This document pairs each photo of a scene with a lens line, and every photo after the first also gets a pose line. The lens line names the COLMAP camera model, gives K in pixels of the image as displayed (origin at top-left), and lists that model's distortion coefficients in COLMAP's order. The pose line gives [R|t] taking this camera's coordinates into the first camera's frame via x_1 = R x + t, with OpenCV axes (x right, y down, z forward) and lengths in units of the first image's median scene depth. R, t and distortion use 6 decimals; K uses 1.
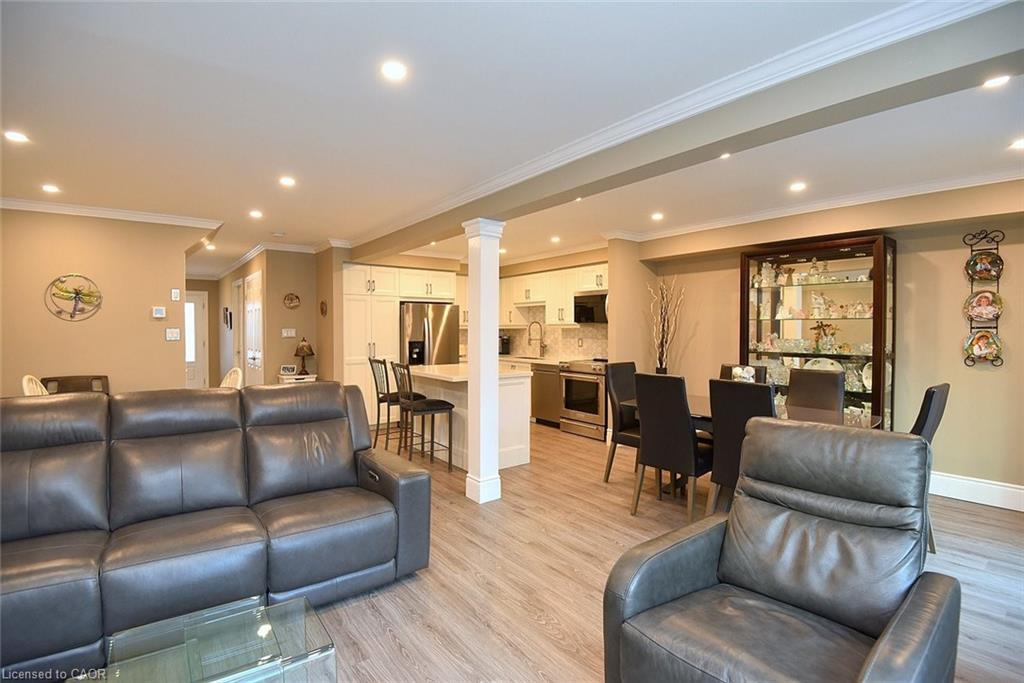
lens RADIAL K [[477.2, 0, 513.5], [0, 477.2, 337.1], [0, 0, 1]] dist [-0.042919, -0.000092]
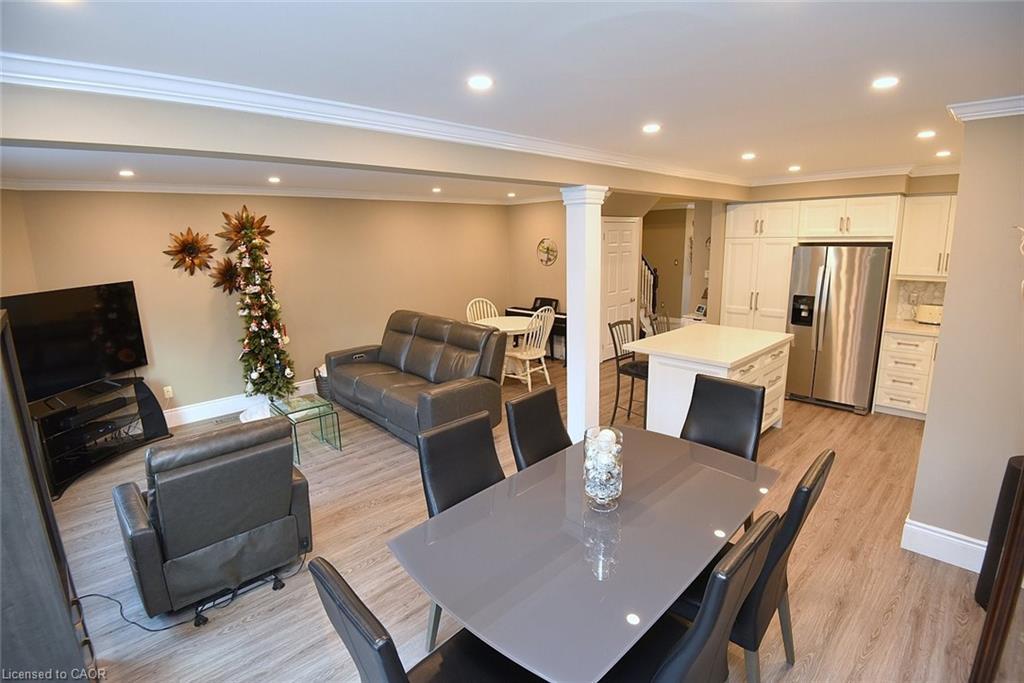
lens RADIAL K [[477.2, 0, 509.2], [0, 477.2, 339.8], [0, 0, 1]] dist [-0.042919, -0.000092]
pose [[0.091149, 0.199674, -0.975614, 0.515348], [0.007030, 0.979539, 0.201134, -0.078596], [0.995812, -0.025191, 0.087880, 0.447377]]
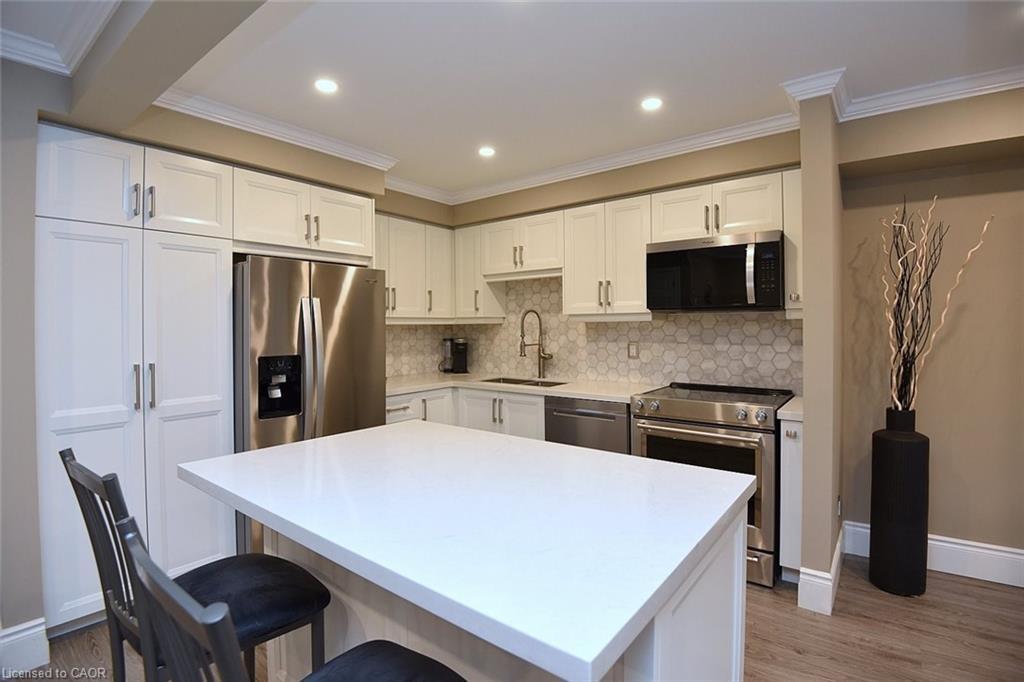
lens RADIAL K [[477.2, 0, 515.8], [0, 477.2, 329.0], [0, 0, 1]] dist [-0.042919, -0.000092]
pose [[0.966666, -0.007845, 0.255920, -0.116400], [0.011111, 0.999874, -0.011321, -0.007161], [-0.255799, 0.013787, 0.966632, 0.577608]]
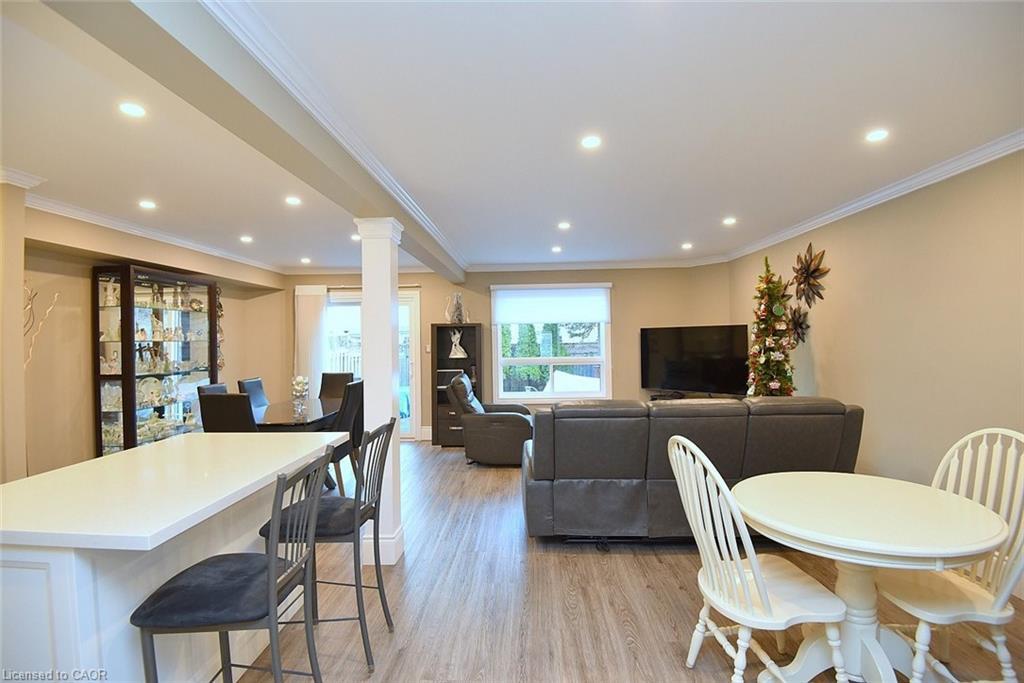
lens RADIAL K [[477.2, 0, 527.8], [0, 477.2, 338.5], [0, 0, 1]] dist [-0.042919, -0.000092]
pose [[-0.774864, 0.008149, 0.632076, -0.456183], [0.022829, 0.999625, 0.015098, -0.027560], [-0.631716, 0.026129, -0.774760, 0.853099]]
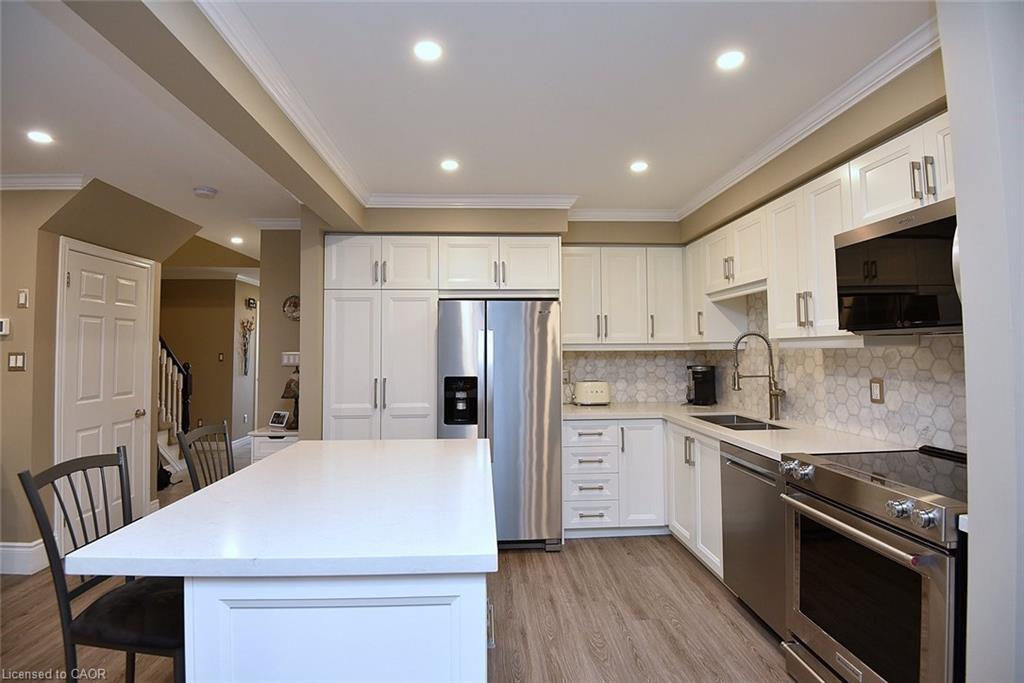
lens RADIAL K [[498.9, 0, 508.7], [0, 498.9, 325.9], [0, 0, 1]] dist [-0.023215, -0.002688]
pose [[0.823967, -0.032374, -0.565713, 0.131959], [-0.004369, 0.997974, -0.063474, -0.011700], [0.566621, 0.054772, 0.822156, 0.597812]]
